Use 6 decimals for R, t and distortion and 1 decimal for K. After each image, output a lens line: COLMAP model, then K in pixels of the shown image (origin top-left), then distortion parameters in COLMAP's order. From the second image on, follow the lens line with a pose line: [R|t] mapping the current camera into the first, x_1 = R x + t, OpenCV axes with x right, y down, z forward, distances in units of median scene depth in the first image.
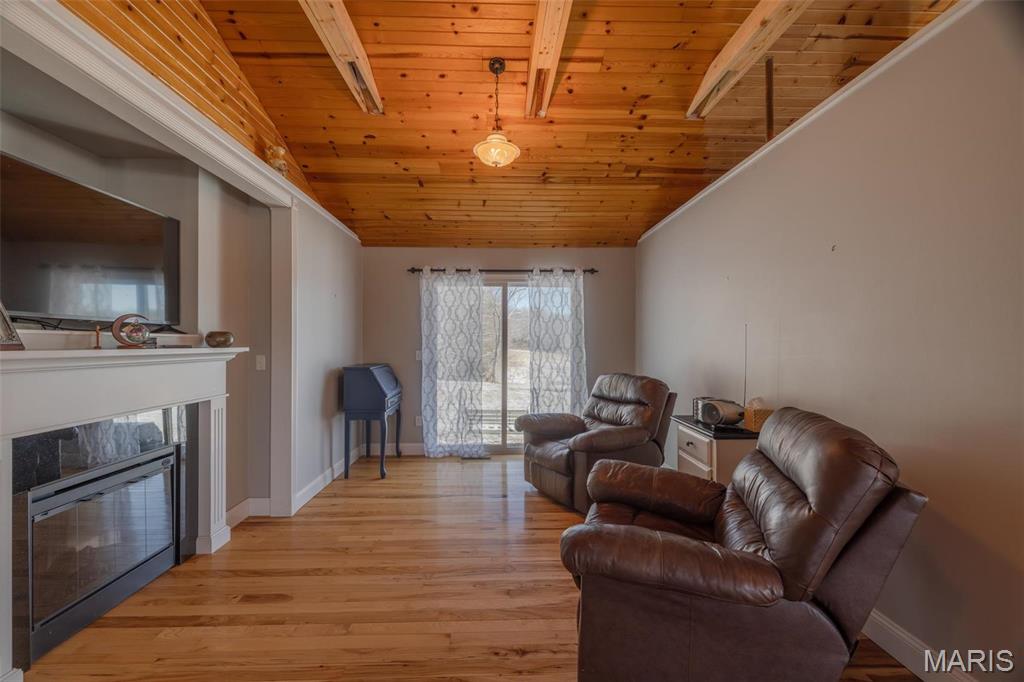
lens RADIAL K [[428.0, 0, 507.6], [0, 428.0, 339.3], [0, 0, 1]] dist [-0.011201, -0.000013]
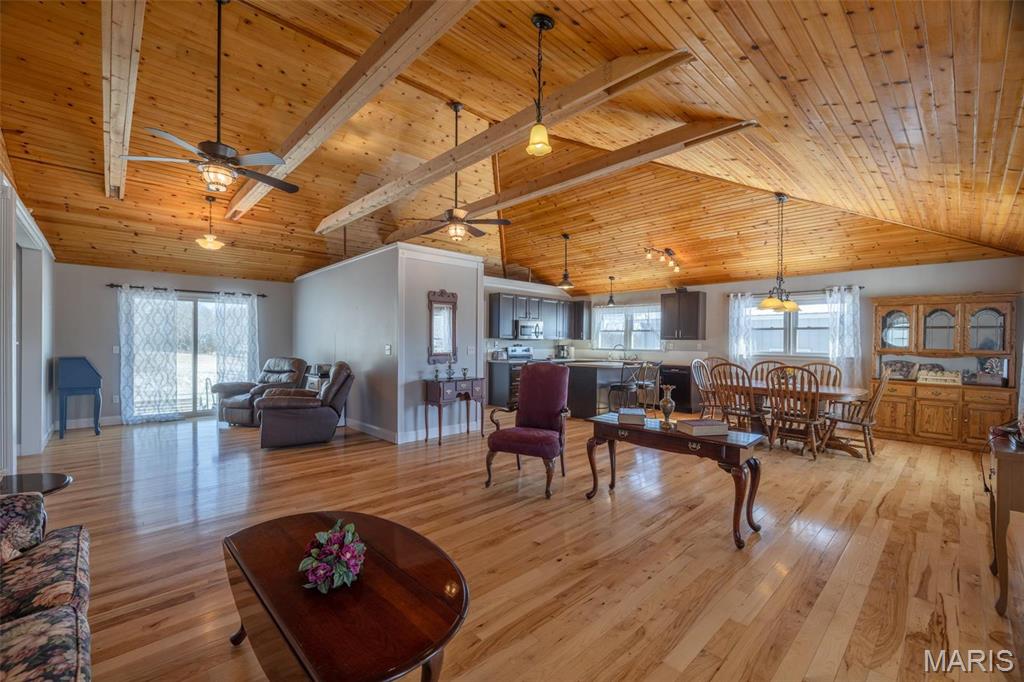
lens RADIAL K [[428.0, 0, 513.0], [0, 428.0, 341.8], [0, 0, 1]] dist [-0.011201, -0.000013]
pose [[0.744681, 0.000420, 0.667421, -0.215389], [-0.004644, 0.999979, 0.004552, 0.001672], [-0.667405, -0.006489, 0.744667, -1.023010]]
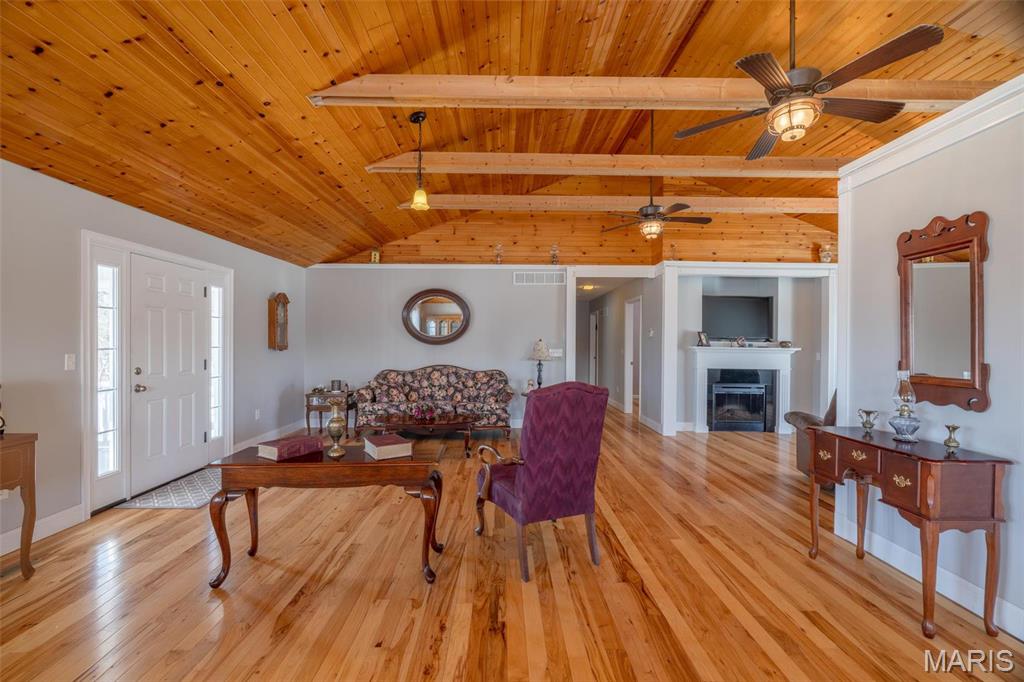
lens RADIAL K [[428.0, 0, 504.2], [0, 428.0, 341.8], [0, 0, 1]] dist [-0.011201, -0.000013]
pose [[-0.038435, -0.004717, -0.999250, 1.203393], [-0.004997, 0.999977, -0.004528, 0.002828], [0.999249, 0.004819, -0.038458, -0.322971]]
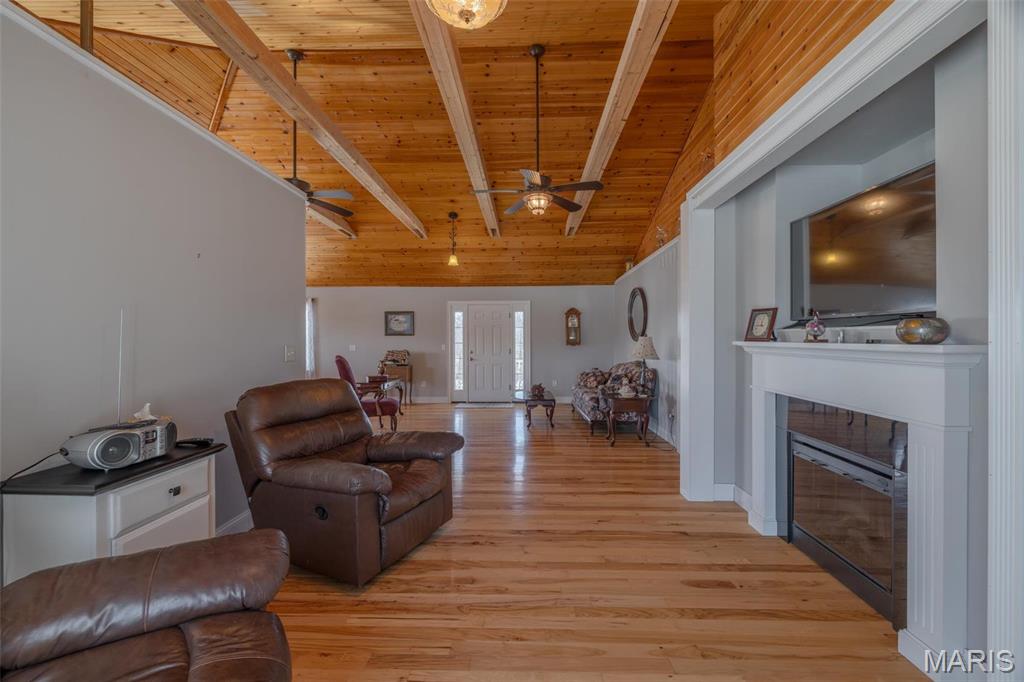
lens RADIAL K [[428.0, 0, 514.4], [0, 428.0, 342.6], [0, 0, 1]] dist [-0.011201, -0.000013]
pose [[-0.998180, -0.003220, 0.060213, -0.089532], [-0.003173, 0.999995, 0.000864, 0.013500], [-0.060216, 0.000671, -0.998185, 1.153587]]
